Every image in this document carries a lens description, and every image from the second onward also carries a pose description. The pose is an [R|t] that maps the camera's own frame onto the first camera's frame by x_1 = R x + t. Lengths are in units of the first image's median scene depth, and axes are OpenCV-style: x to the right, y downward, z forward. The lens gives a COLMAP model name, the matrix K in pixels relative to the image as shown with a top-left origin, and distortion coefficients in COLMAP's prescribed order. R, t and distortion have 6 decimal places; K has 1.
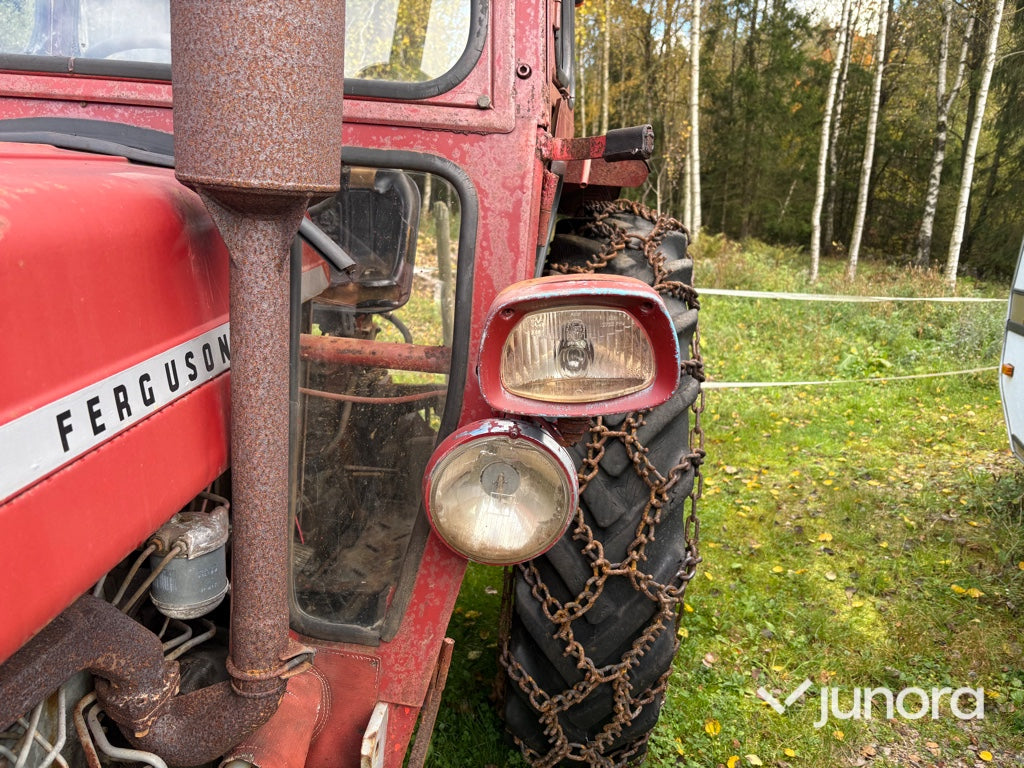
lens RADIAL K [[774.5, 0, 511.8], [0, 774.5, 387.8], [0, 0, 1]] dist [0.042830, -0.048250]
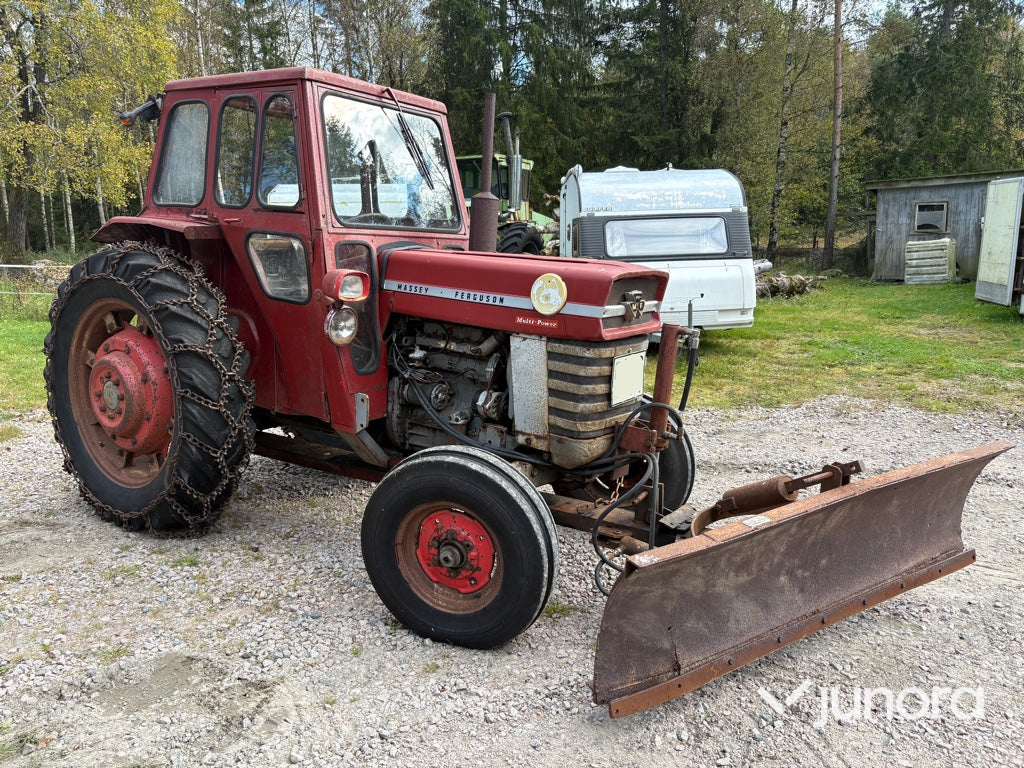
lens RADIAL K [[785.6, 0, 524.5], [0, 785.6, 384.9], [0, 0, 1]] dist [0.039903, -0.111028]
pose [[0.489183, -0.208175, 0.846973, -0.500549], [0.218329, 0.969407, 0.112168, 0.008015], [-0.844412, 0.130048, 0.519668, -0.202190]]
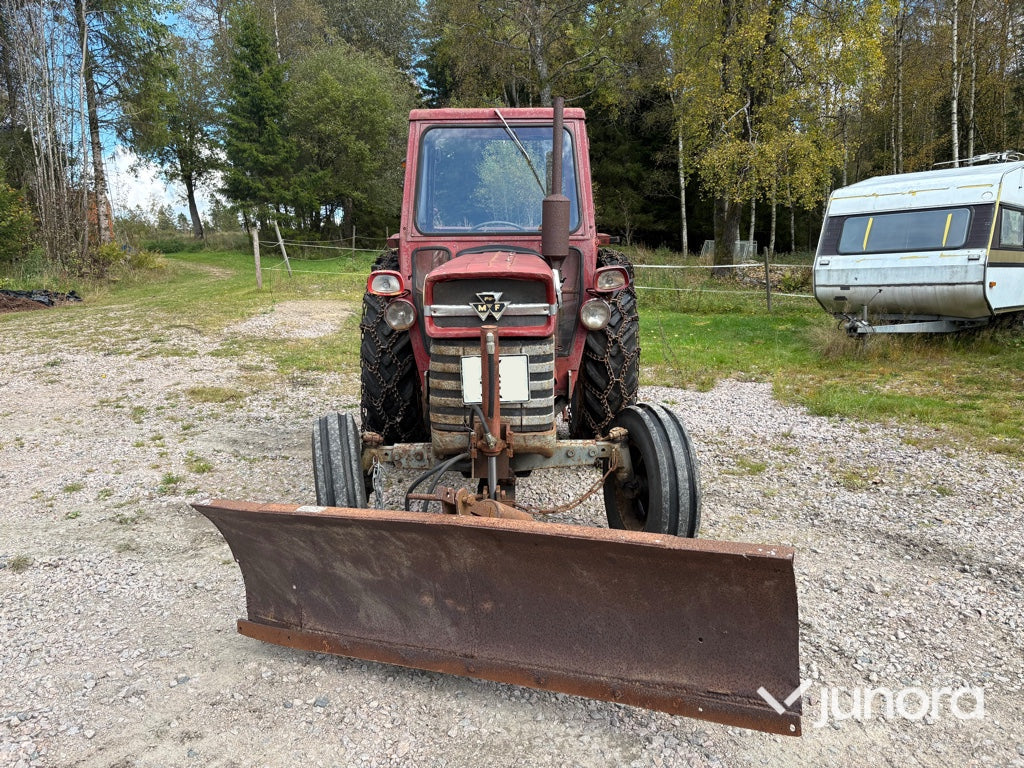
lens RADIAL K [[767.1, 0, 513.8], [0, 767.1, 409.1], [0, 0, 1]] dist [0.002600, -0.005960]
pose [[0.993310, -0.098134, 0.060863, -0.105546], [0.099559, 0.994814, -0.020835, 0.094477], [-0.058502, 0.026755, 0.997929, -0.453898]]
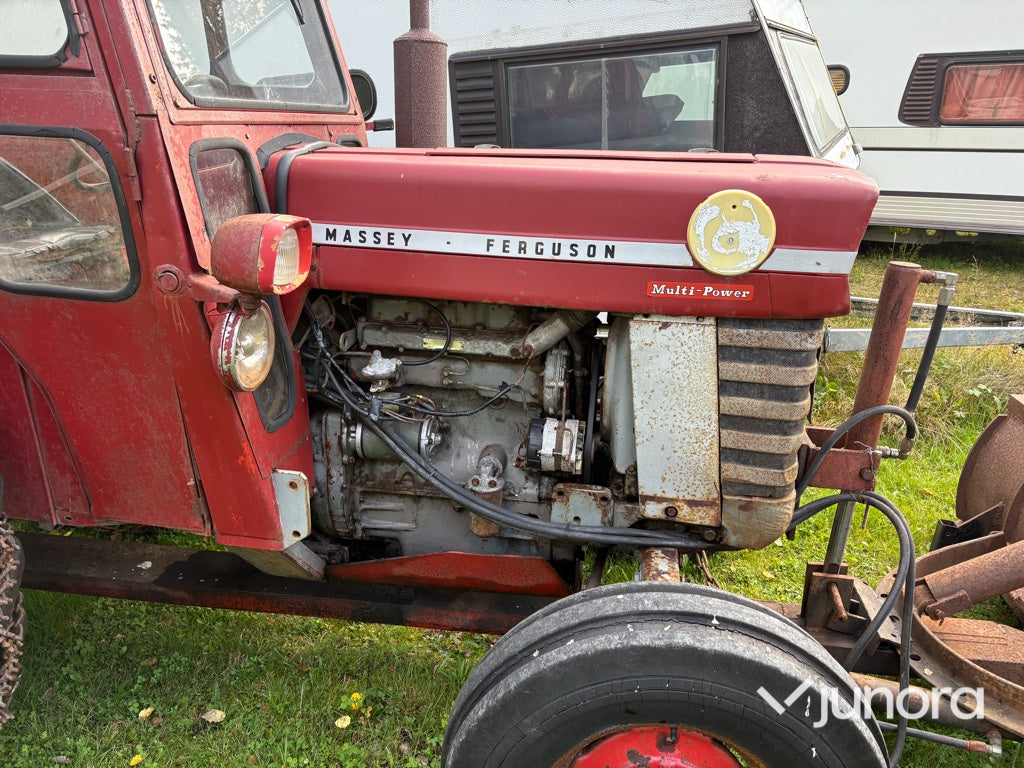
lens RADIAL K [[783.5, 0, 510.5], [0, 783.5, 381.5], [0, 0, 1]] dist [0.045874, -0.049565]
pose [[0.076257, -0.378564, 0.922429, -0.334875], [0.260852, 0.900477, 0.347990, -0.041673], [-0.962362, 0.214081, 0.167417, 0.032172]]
